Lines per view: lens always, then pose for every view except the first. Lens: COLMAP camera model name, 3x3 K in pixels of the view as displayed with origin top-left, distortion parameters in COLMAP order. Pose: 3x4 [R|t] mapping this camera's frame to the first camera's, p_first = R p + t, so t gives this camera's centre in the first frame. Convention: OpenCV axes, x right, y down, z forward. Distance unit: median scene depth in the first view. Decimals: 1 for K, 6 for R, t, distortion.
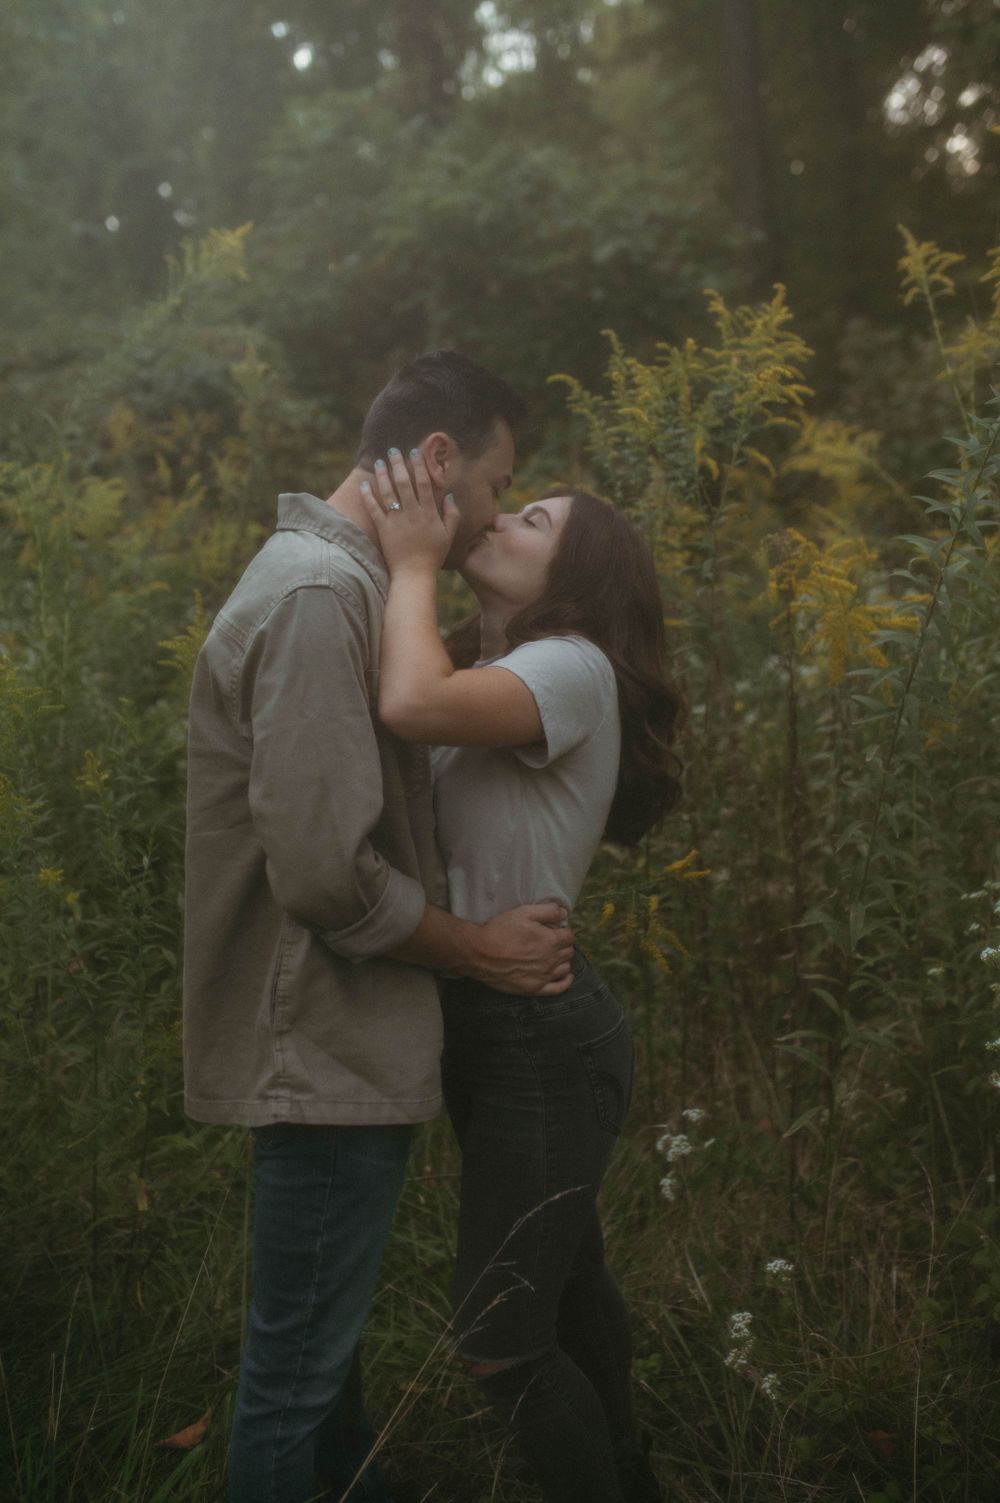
lens RADIAL K [[1428.7, 0, 495.1], [0, 1428.7, 733.5], [0, 0, 1]] dist [-0.039794, 0.000000]
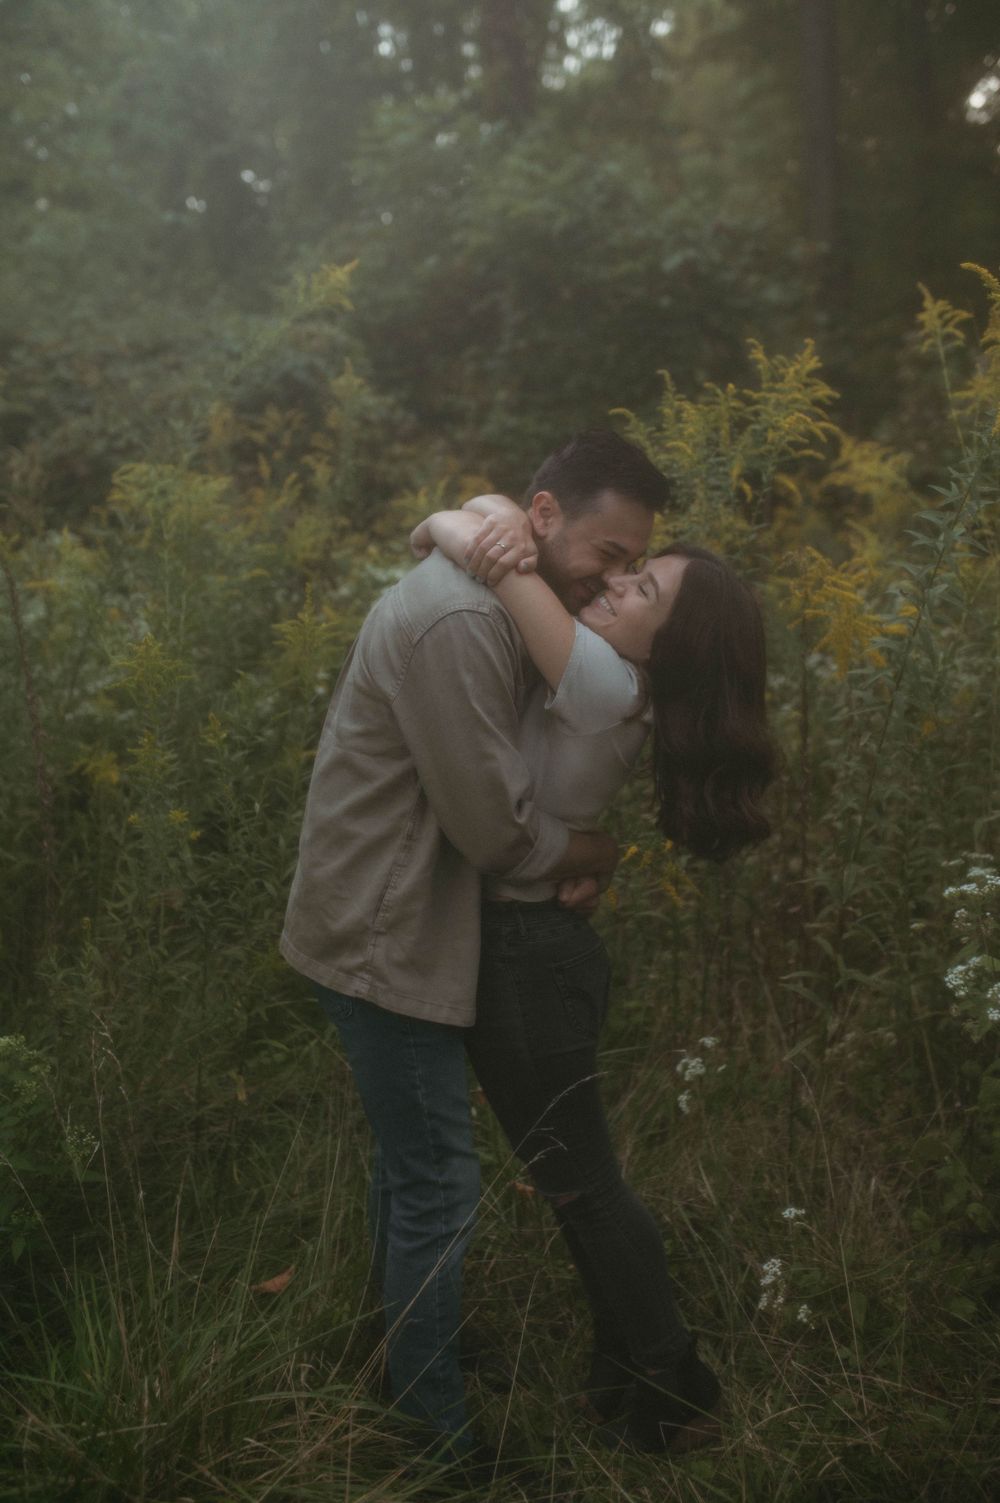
lens RADIAL K [[1428.7, 0, 497.5], [0, 1428.7, 737.2], [0, 0, 1]] dist [-0.039794, 0.000000]
pose [[0.998599, 0.038822, -0.035951, -0.002462], [-0.038375, 0.999178, 0.013054, 0.007673], [0.036428, -0.011656, 0.999268, -0.180019]]
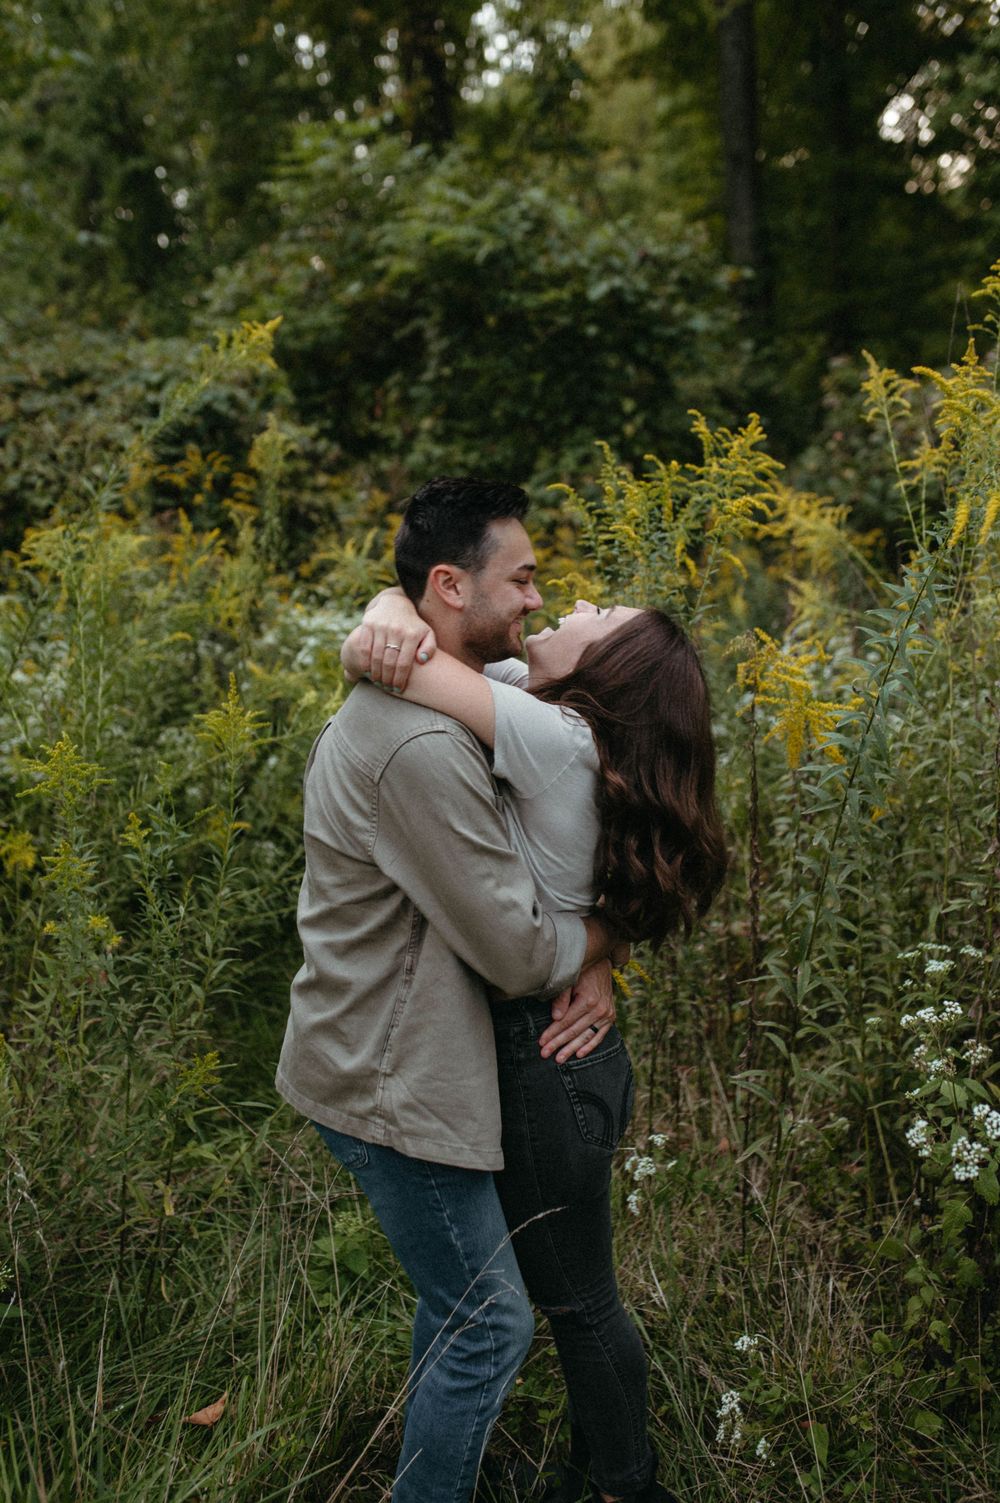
lens RADIAL K [[1428.7, 0, 501.5], [0, 1428.7, 736.5], [0, 0, 1]] dist [-0.039794, 0.000000]
pose [[0.999491, 0.026168, 0.018270, -0.014667], [-0.026266, 0.999642, 0.005129, -0.055277], [-0.018129, -0.005606, 0.999820, -0.127869]]
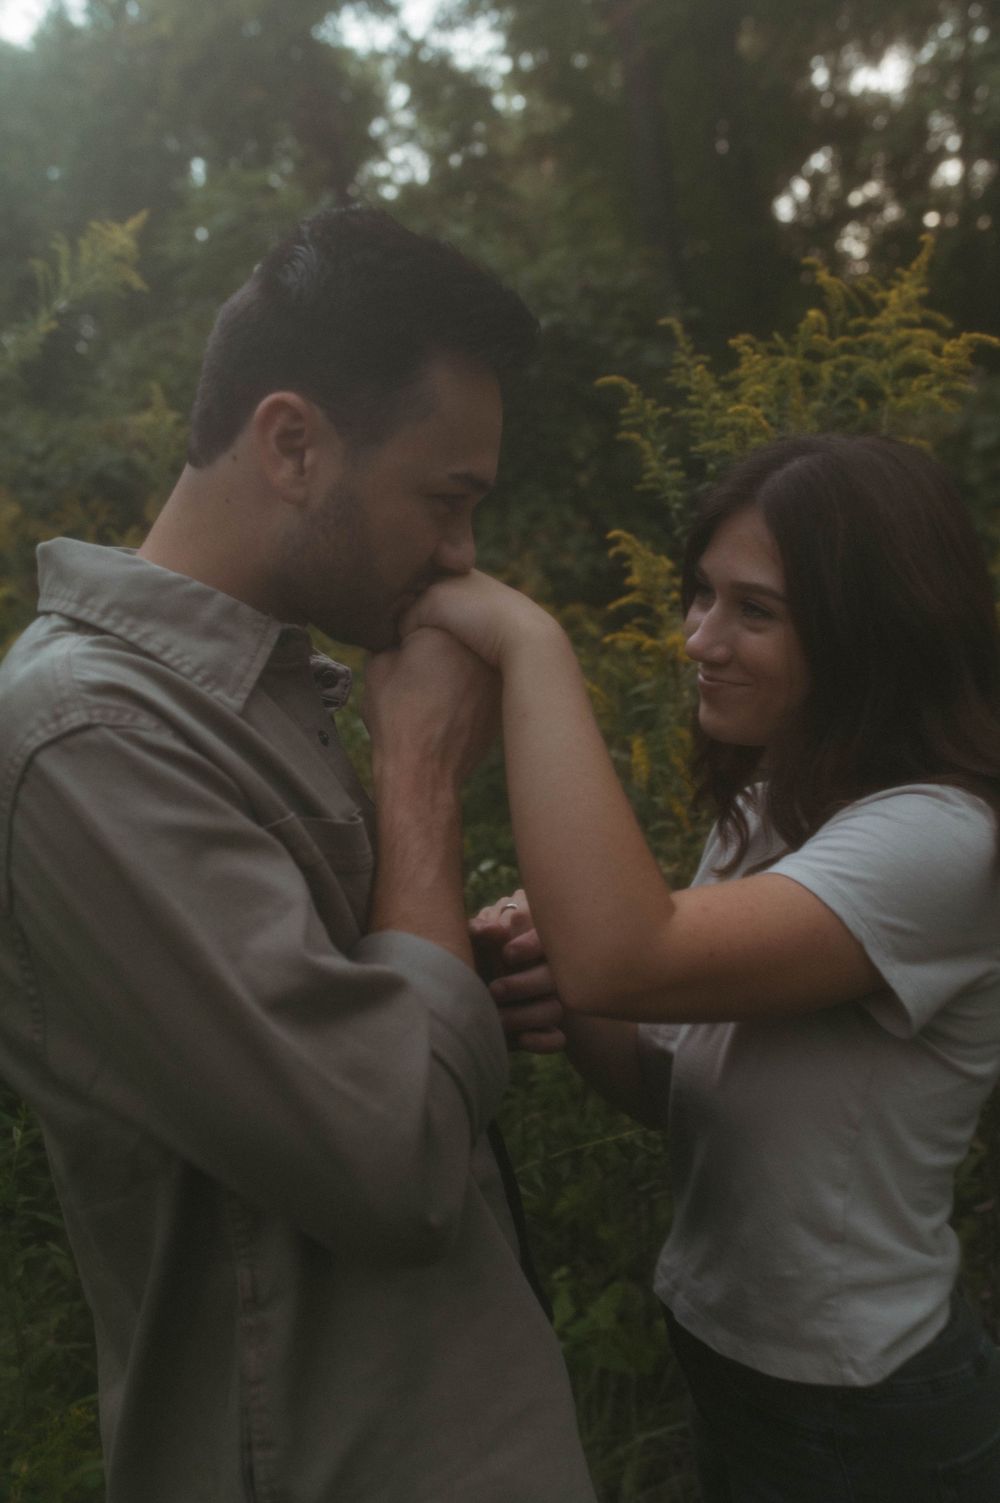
lens RADIAL K [[1428.7, 0, 498.9], [0, 1428.7, 741.7], [0, 0, 1]] dist [-0.039794, 0.000000]
pose [[0.997217, -0.040544, 0.062563, -0.057801], [0.044674, 0.996813, -0.066094, -0.031982], [-0.059684, 0.068705, 0.995850, 0.322686]]
